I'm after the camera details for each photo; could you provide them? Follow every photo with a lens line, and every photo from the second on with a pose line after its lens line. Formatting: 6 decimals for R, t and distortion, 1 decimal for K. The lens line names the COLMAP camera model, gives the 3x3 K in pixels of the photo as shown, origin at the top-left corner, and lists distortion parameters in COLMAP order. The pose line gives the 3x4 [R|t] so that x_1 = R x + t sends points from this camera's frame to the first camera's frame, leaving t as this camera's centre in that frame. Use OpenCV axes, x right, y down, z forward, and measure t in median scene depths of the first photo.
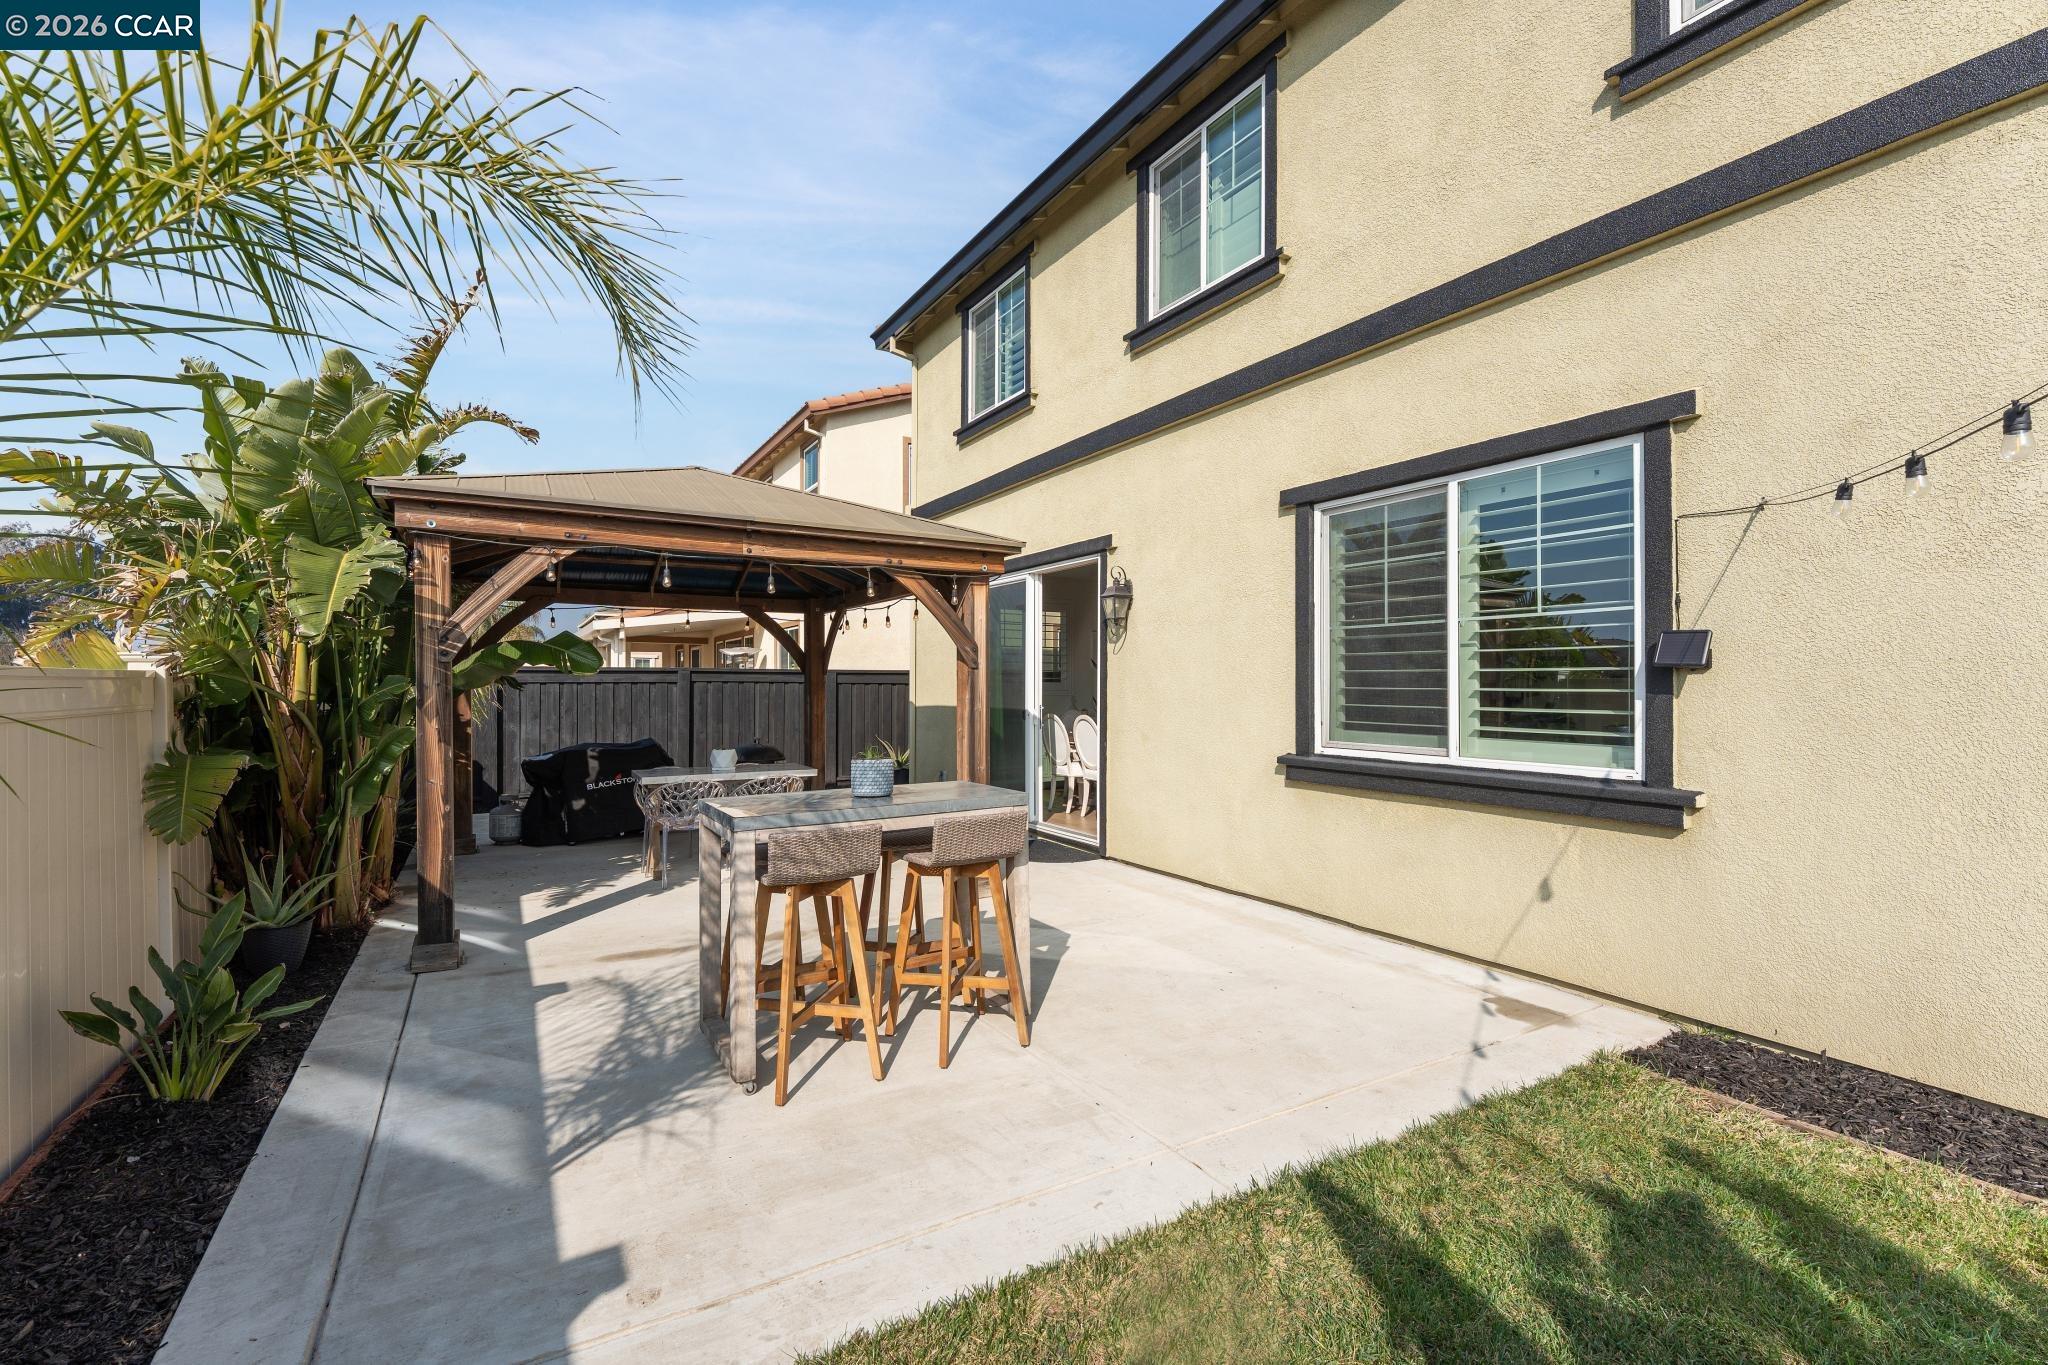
lens RADIAL K [[879.1, 0, 1018.6], [0, 879.1, 681.3], [0, 0, 1]] dist [0.031725, 0.000370]
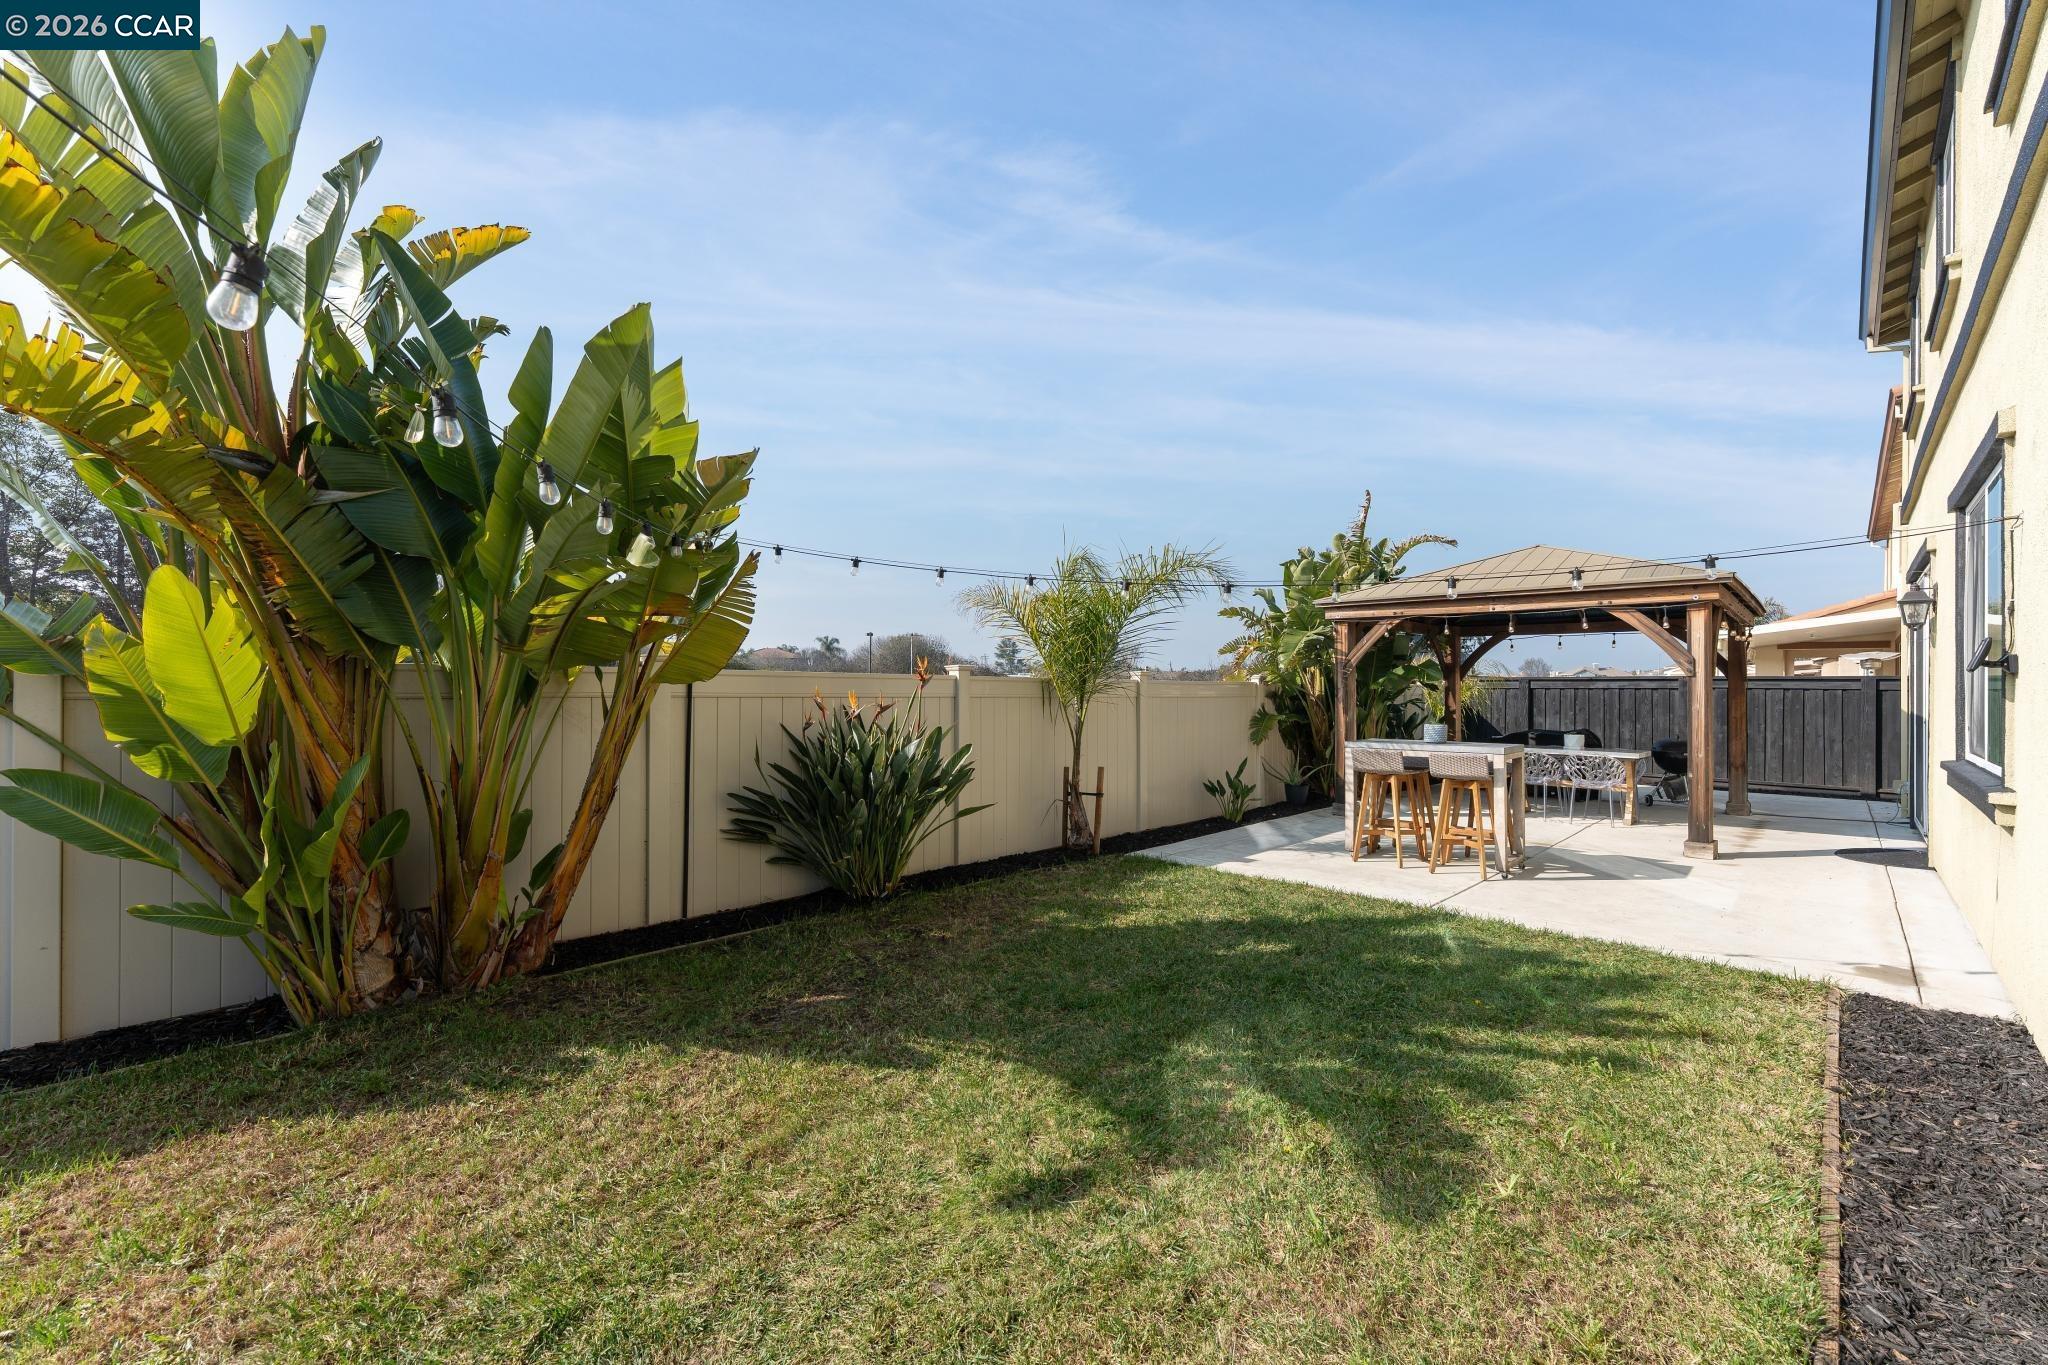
lens RADIAL K [[818.7, 0, 1025.7], [0, 818.7, 685.4], [0, 0, 1]] dist [0.001077, -0.000969]
pose [[0.257671, 0.003510, -0.966226, 1.065729], [-0.005423, 0.999983, 0.002186, -0.001522], [0.966217, 0.004676, 0.257686, -0.281938]]
